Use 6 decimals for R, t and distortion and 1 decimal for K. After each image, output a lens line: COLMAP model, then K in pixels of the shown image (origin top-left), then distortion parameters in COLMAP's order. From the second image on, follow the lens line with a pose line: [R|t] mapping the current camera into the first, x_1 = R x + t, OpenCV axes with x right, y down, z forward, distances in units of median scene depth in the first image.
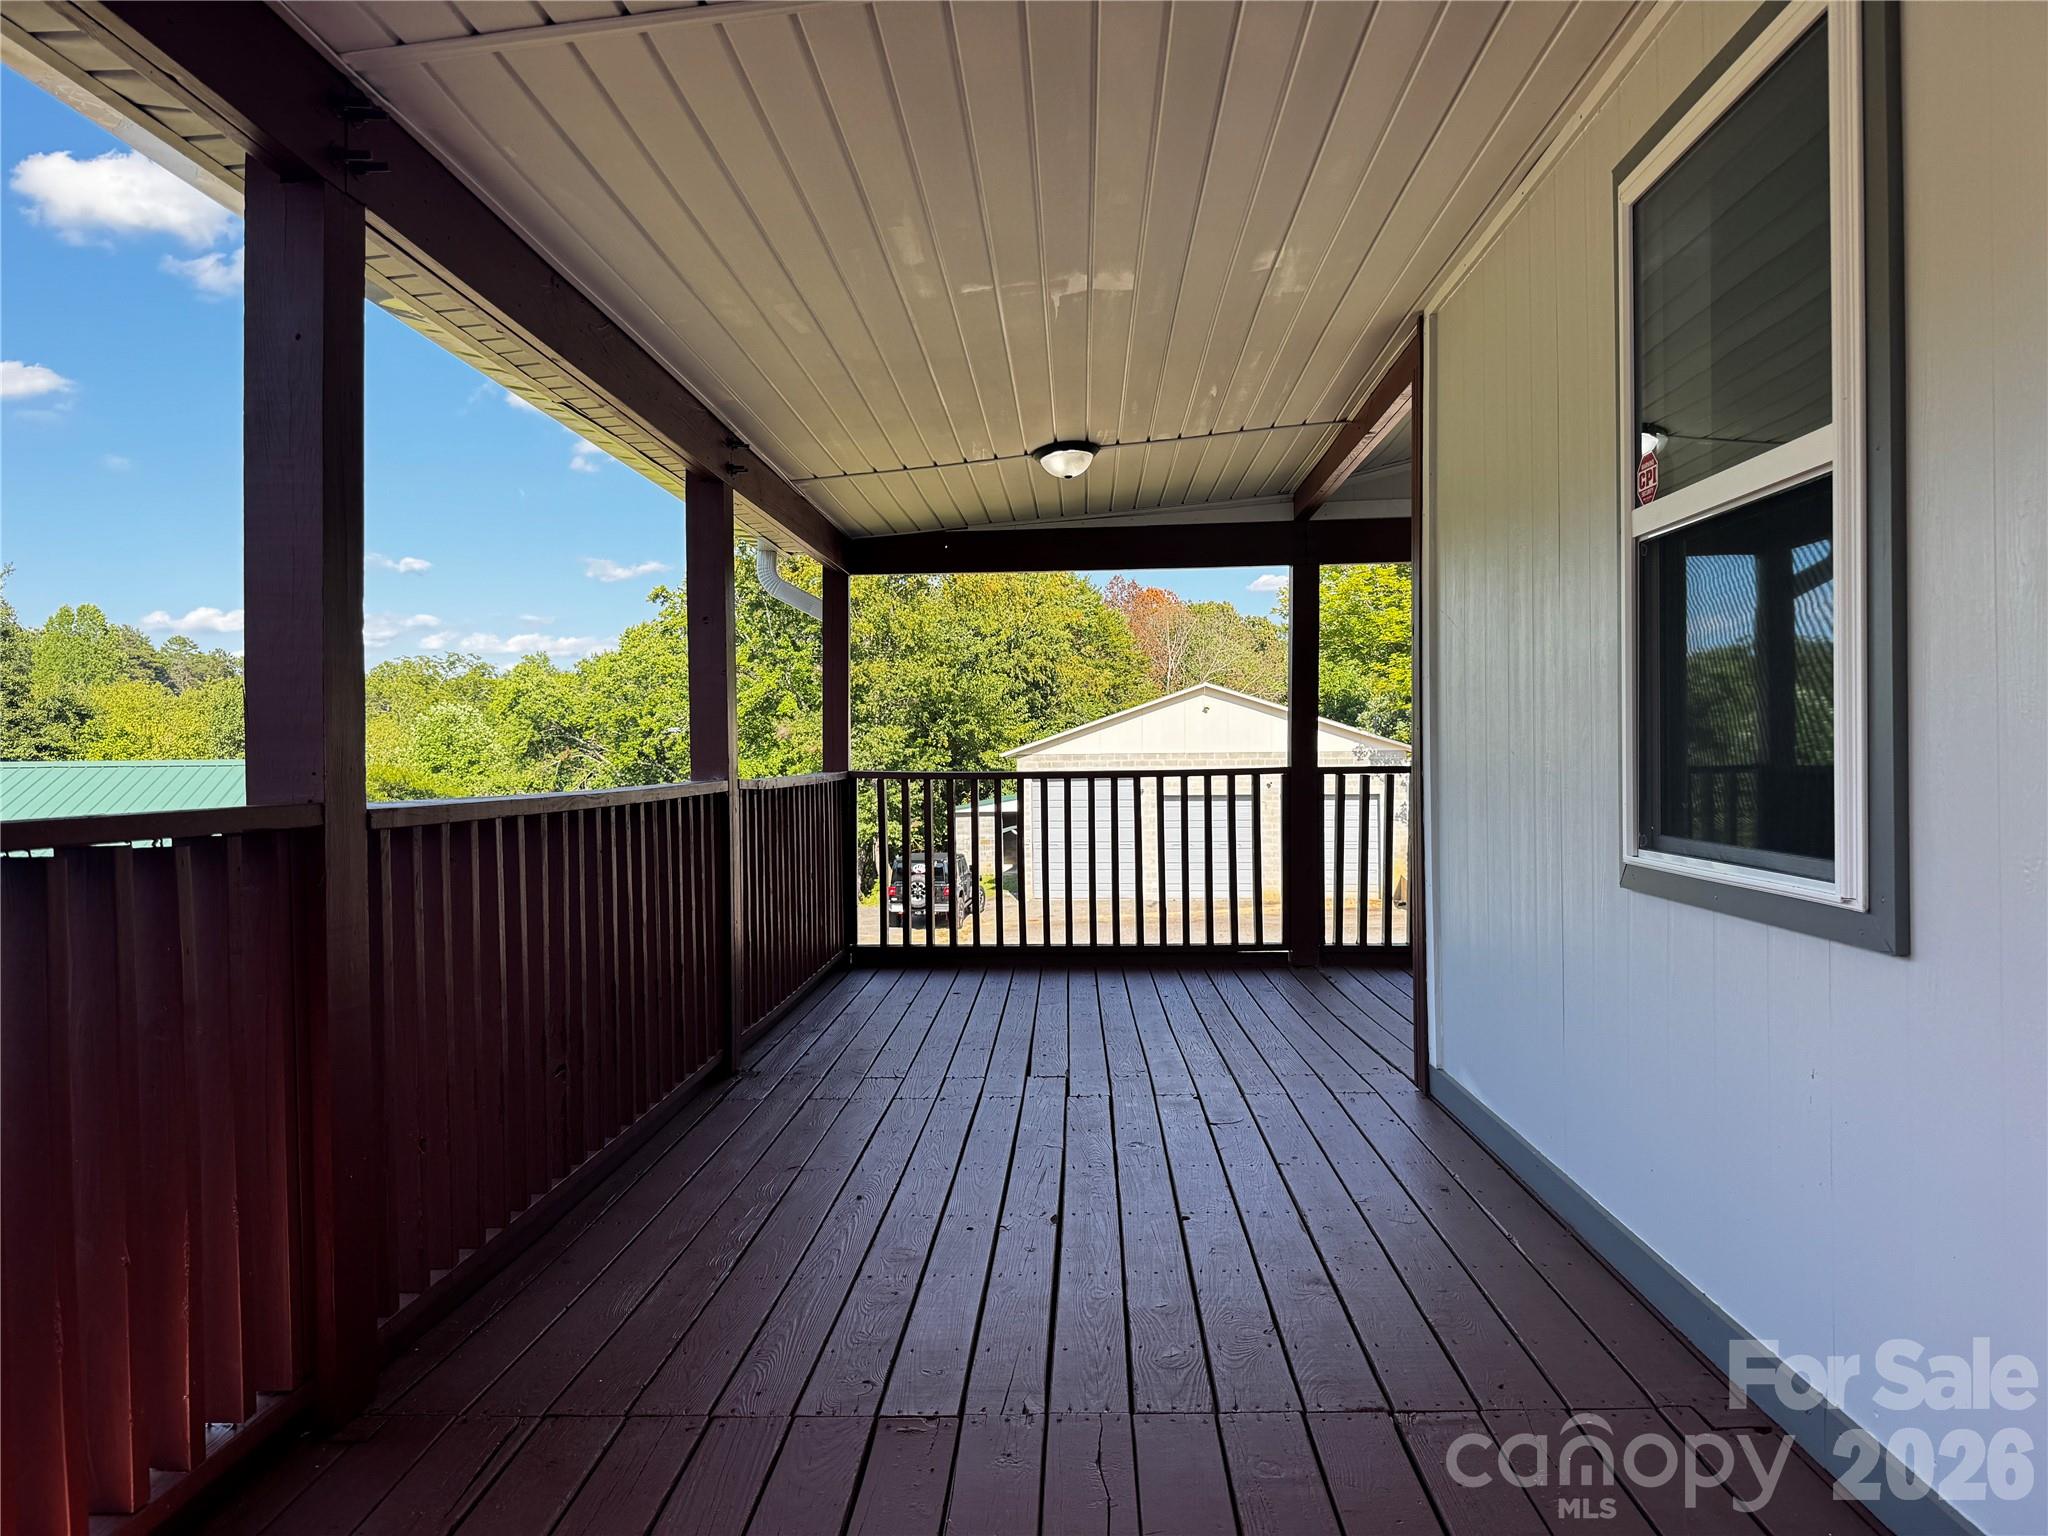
lens RADIAL K [[1425.1, 0, 1023.9], [0, 1425.1, 766.7], [0, 0, 1]] dist [0.011399, 0.001706]
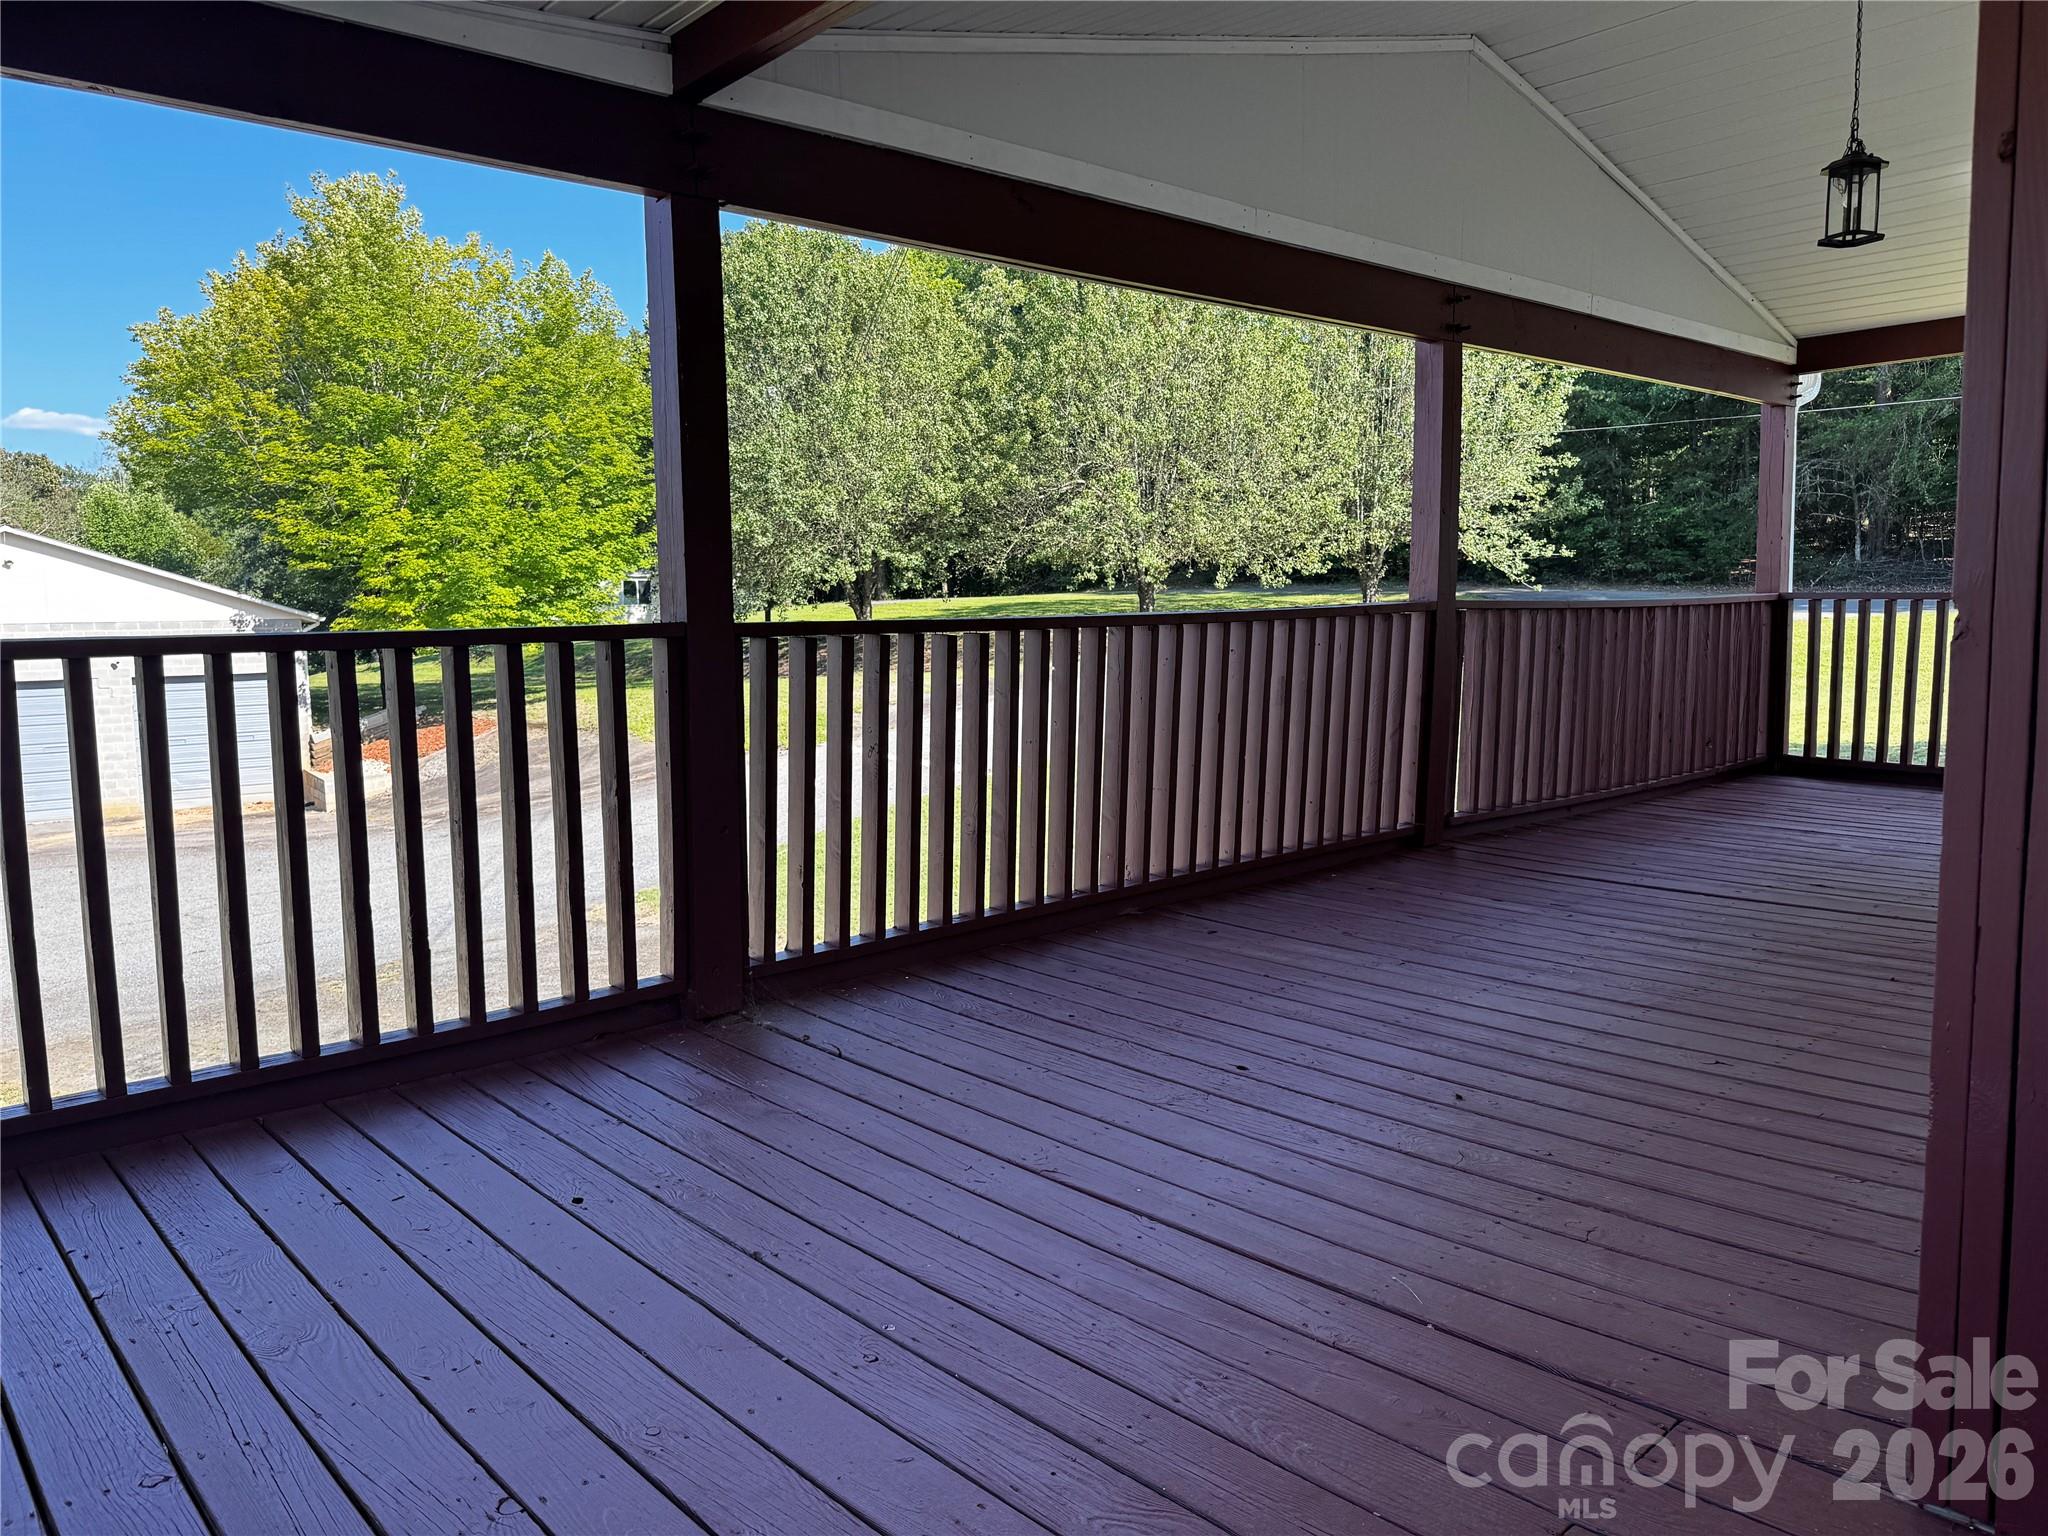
lens RADIAL K [[1425.1, 0, 1024.1], [0, 1425.1, 776.7], [0, 0, 1]] dist [0.011399, 0.001706]
pose [[0.716824, -0.084312, 0.692138, -0.072823], [0.017237, 0.994502, 0.103293, 0.004150], [-0.697041, -0.062113, 0.714336, 0.556921]]
